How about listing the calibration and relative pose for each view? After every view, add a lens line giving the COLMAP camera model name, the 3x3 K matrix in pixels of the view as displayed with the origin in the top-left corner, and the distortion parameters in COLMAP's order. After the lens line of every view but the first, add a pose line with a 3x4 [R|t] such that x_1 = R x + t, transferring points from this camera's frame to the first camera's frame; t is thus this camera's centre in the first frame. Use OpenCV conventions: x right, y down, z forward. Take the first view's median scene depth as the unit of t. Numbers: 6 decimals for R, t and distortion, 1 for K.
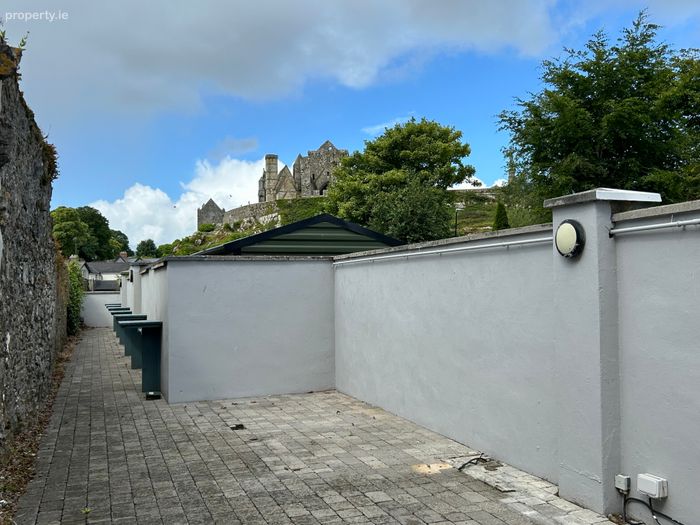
lens RADIAL K [[674.6, 0, 350.0], [0, 674.6, 262.5], [0, 0, 1]] dist [0.010326, -0.001191]
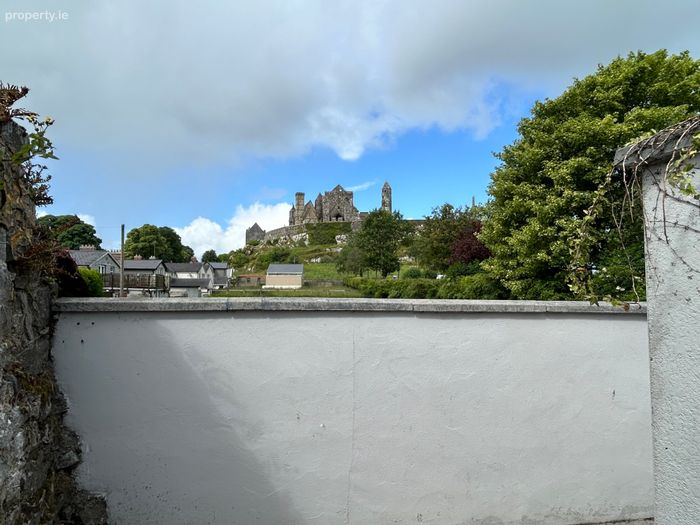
lens RADIAL K [[418.4, 0, 350.0], [0, 418.4, 262.5], [0, 0, 1]] dist [-0.000672, -0.000111]
pose [[0.998807, 0.019226, 0.044880, -0.051386], [-0.018168, 0.999550, -0.023857, 0.005407], [-0.045318, 0.023013, 0.998708, 0.134070]]
